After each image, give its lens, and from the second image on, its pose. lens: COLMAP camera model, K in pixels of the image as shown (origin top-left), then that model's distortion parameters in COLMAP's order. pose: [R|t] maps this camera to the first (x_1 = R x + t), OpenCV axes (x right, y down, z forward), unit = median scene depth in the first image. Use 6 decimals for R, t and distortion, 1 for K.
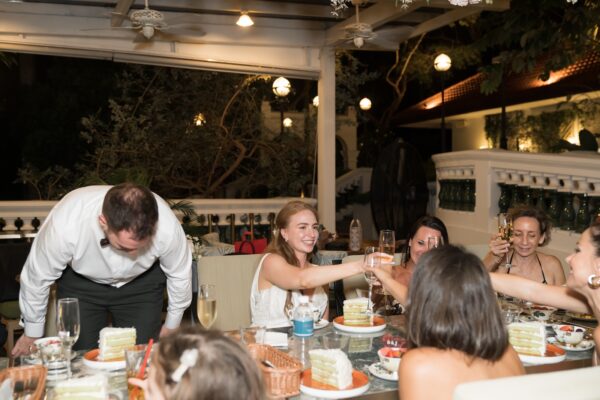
lens RADIAL K [[619.8, 0, 295.0], [0, 619.8, 202.0], [0, 0, 1]] dist [0.002605, -0.000979]
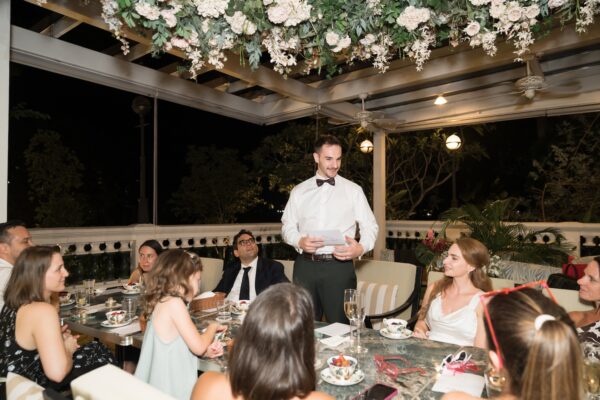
lens RADIAL K [[408.5, 0, 297.0], [0, 408.5, 201.9], [0, 0, 1]] dist [-0.022509, 0.002067]
pose [[0.509359, -0.017001, -0.860386, 0.151091], [-0.018678, 0.999351, -0.030805, -0.009484], [0.860351, 0.031761, 0.508711, 0.104369]]
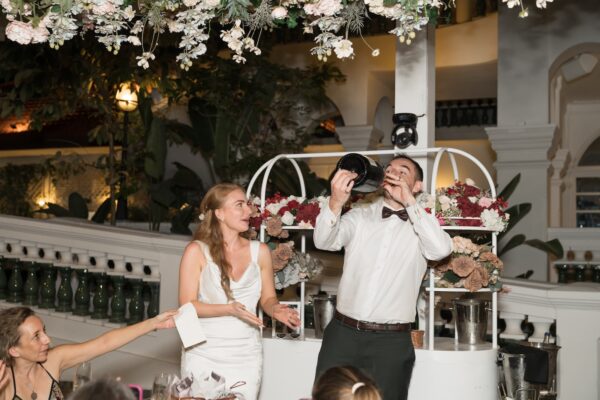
lens RADIAL K [[753.2, 0, 300.0], [0, 753.2, 200.0], [0, 0, 1]] dist [0.005903, 0.021835]
pose [[0.718809, 0.072185, 0.691450, -0.039850], [-0.007616, 0.995353, -0.095994, -0.007996], [-0.695166, 0.063735, 0.716019, 0.021995]]
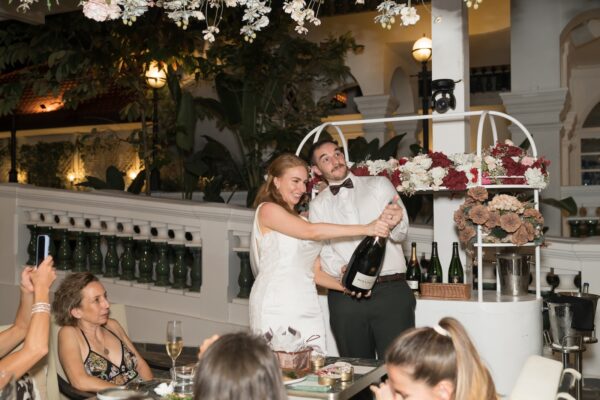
lens RADIAL K [[705.0, 0, 299.0], [0, 705.0, 201.1], [0, 0, 1]] dist [0.003751, 0.022376]
pose [[0.727388, 0.020154, 0.685931, -0.055572], [0.019932, 0.998526, -0.050476, -0.006410], [-0.685937, 0.050388, 0.725914, 0.042997]]
